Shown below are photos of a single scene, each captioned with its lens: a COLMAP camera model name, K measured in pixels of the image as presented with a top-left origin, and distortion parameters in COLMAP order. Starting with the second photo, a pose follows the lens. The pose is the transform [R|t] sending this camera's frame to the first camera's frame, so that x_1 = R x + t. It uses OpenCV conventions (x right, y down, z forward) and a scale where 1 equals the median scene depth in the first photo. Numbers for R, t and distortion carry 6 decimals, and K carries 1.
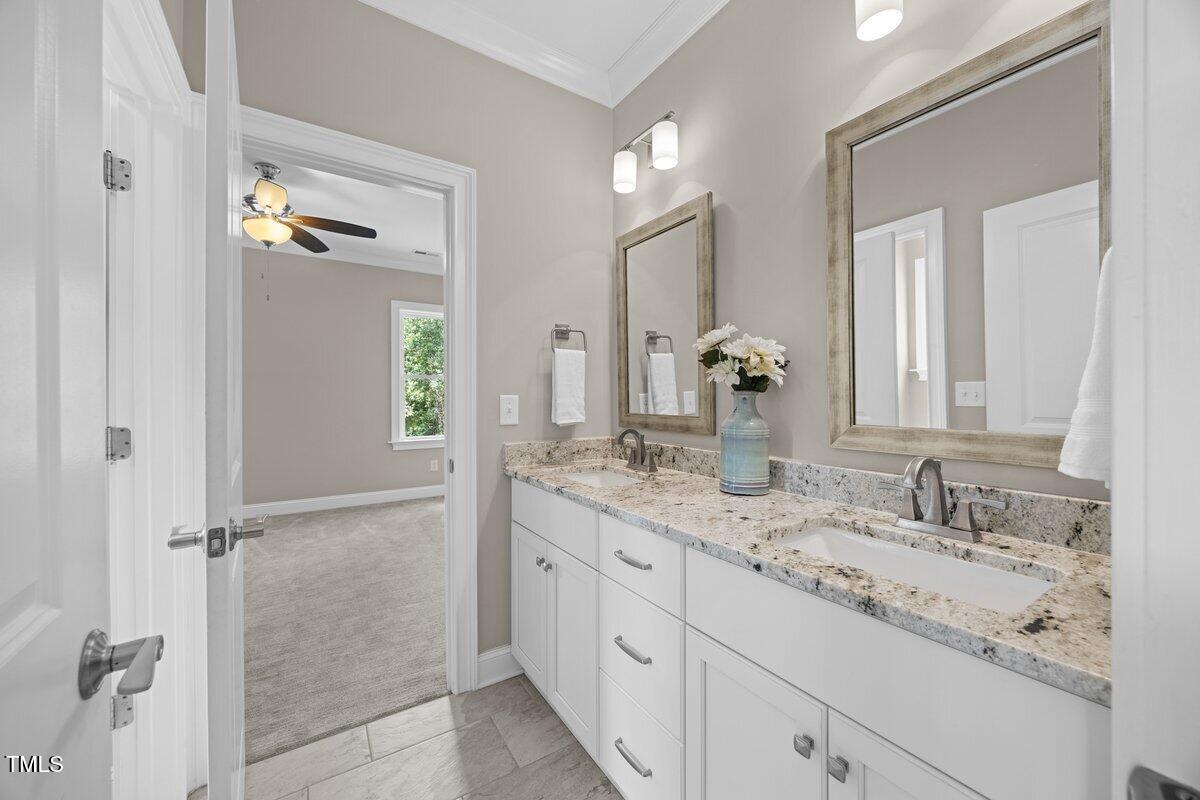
lens RADIAL K [[452.6, 0, 605.4], [0, 452.6, 400.0], [0, 0, 1]] dist [-0.005783, -0.000222]
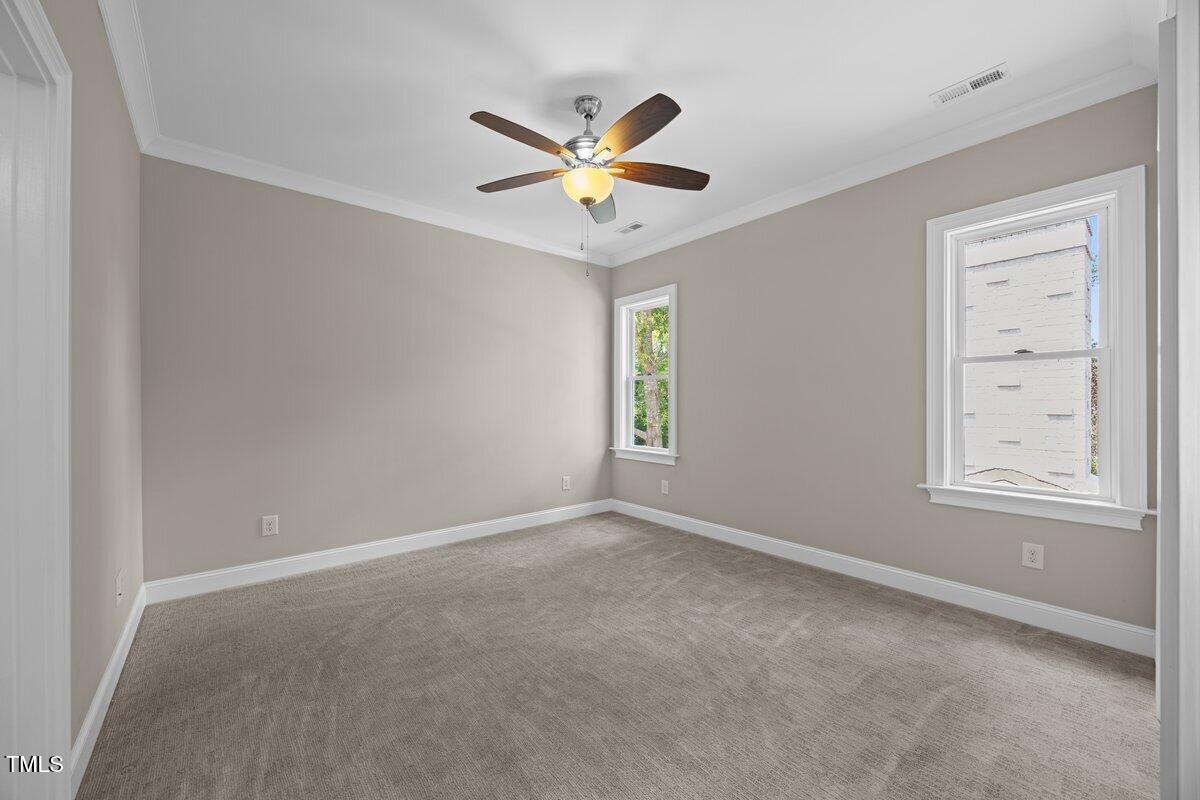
lens RADIAL K [[452.6, 0, 605.4], [0, 452.6, 400.0], [0, 0, 1]] dist [-0.005783, -0.000222]
pose [[0.116452, 0.001595, -0.993195, 0.018851], [-0.008182, 0.999966, 0.000647, -0.008338], [0.993163, 0.008051, 0.116461, 0.784241]]
